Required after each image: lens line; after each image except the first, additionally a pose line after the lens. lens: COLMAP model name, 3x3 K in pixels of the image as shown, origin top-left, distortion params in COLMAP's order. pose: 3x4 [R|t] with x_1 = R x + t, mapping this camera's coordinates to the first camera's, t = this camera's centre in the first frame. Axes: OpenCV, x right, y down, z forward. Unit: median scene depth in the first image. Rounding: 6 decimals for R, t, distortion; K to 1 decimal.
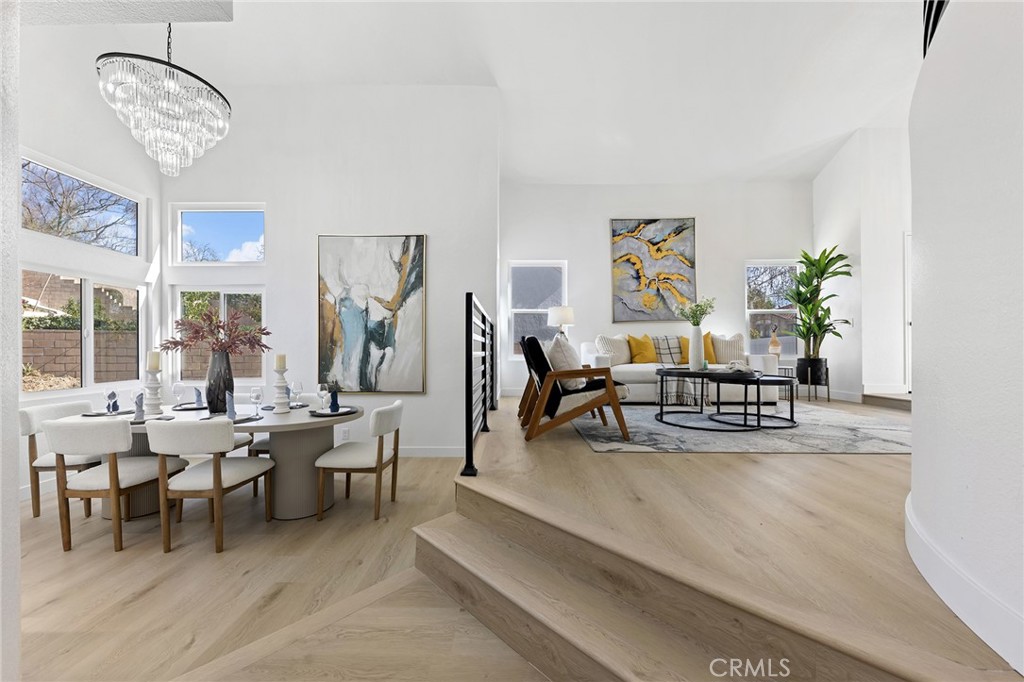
lens RADIAL K [[360.1, 0, 505.0], [0, 360.1, 351.3], [0, 0, 1]] dist [0.002234, -0.001940]
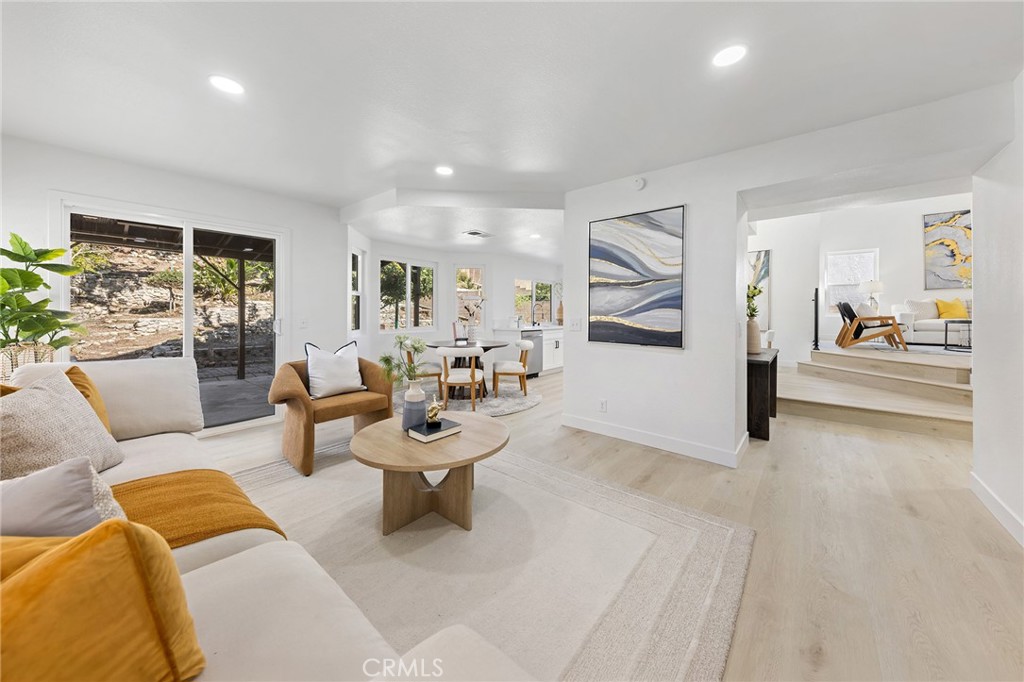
lens RADIAL K [[381.3, 0, 488.5], [0, 381.3, 312.7], [0, 0, 1]] dist [-0.002250, -0.000313]
pose [[0.780783, 0.004520, -0.624786, -0.124598], [-0.008945, 0.999952, -0.003944, 0.037317], [0.624738, 0.008669, 0.780786, -1.551960]]
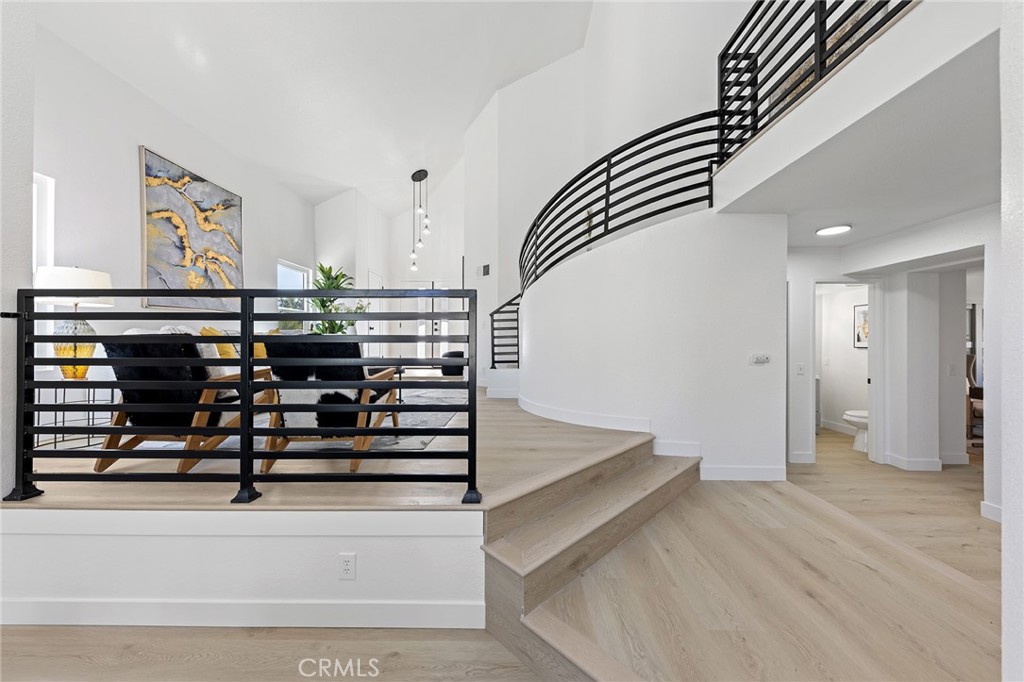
lens RADIAL K [[360.1, 0, 519.1], [0, 360.1, 339.4], [0, 0, 1]] dist [0.002234, -0.001940]
pose [[-0.012958, 0.008337, 0.999881, -0.474342], [0.004978, 0.999953, -0.008273, -0.016539], [-0.999904, 0.004870, -0.012998, 0.444546]]
